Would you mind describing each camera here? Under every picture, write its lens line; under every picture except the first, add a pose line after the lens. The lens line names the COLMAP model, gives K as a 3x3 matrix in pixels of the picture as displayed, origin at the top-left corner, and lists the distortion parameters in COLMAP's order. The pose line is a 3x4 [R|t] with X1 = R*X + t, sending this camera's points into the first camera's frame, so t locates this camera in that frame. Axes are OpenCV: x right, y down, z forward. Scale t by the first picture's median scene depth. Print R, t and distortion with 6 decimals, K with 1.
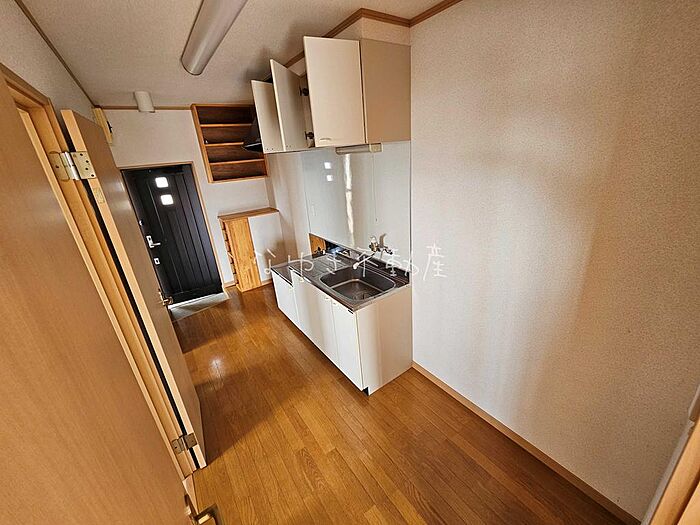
lens RADIAL K [[283.3, 0, 351.8], [0, 283.3, 254.8], [0, 0, 1]] dist [-0.001080, -0.000198]
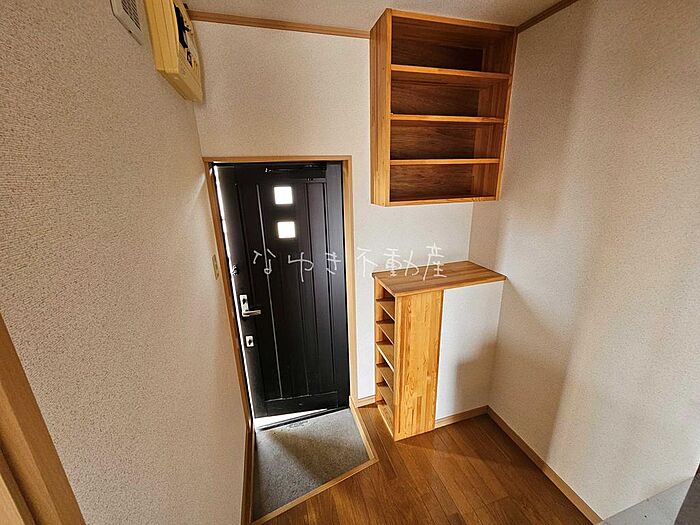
lens RADIAL K [[289.4, 0, 350.0], [0, 289.4, 262.5], [0, 0, 1]] dist [0.001128, 0.000138]
pose [[0.945084, 0.141911, -0.294411, -0.384942], [-0.155593, 0.987543, -0.023456, -0.141649], [0.287415, 0.067976, 0.955391, 0.543085]]
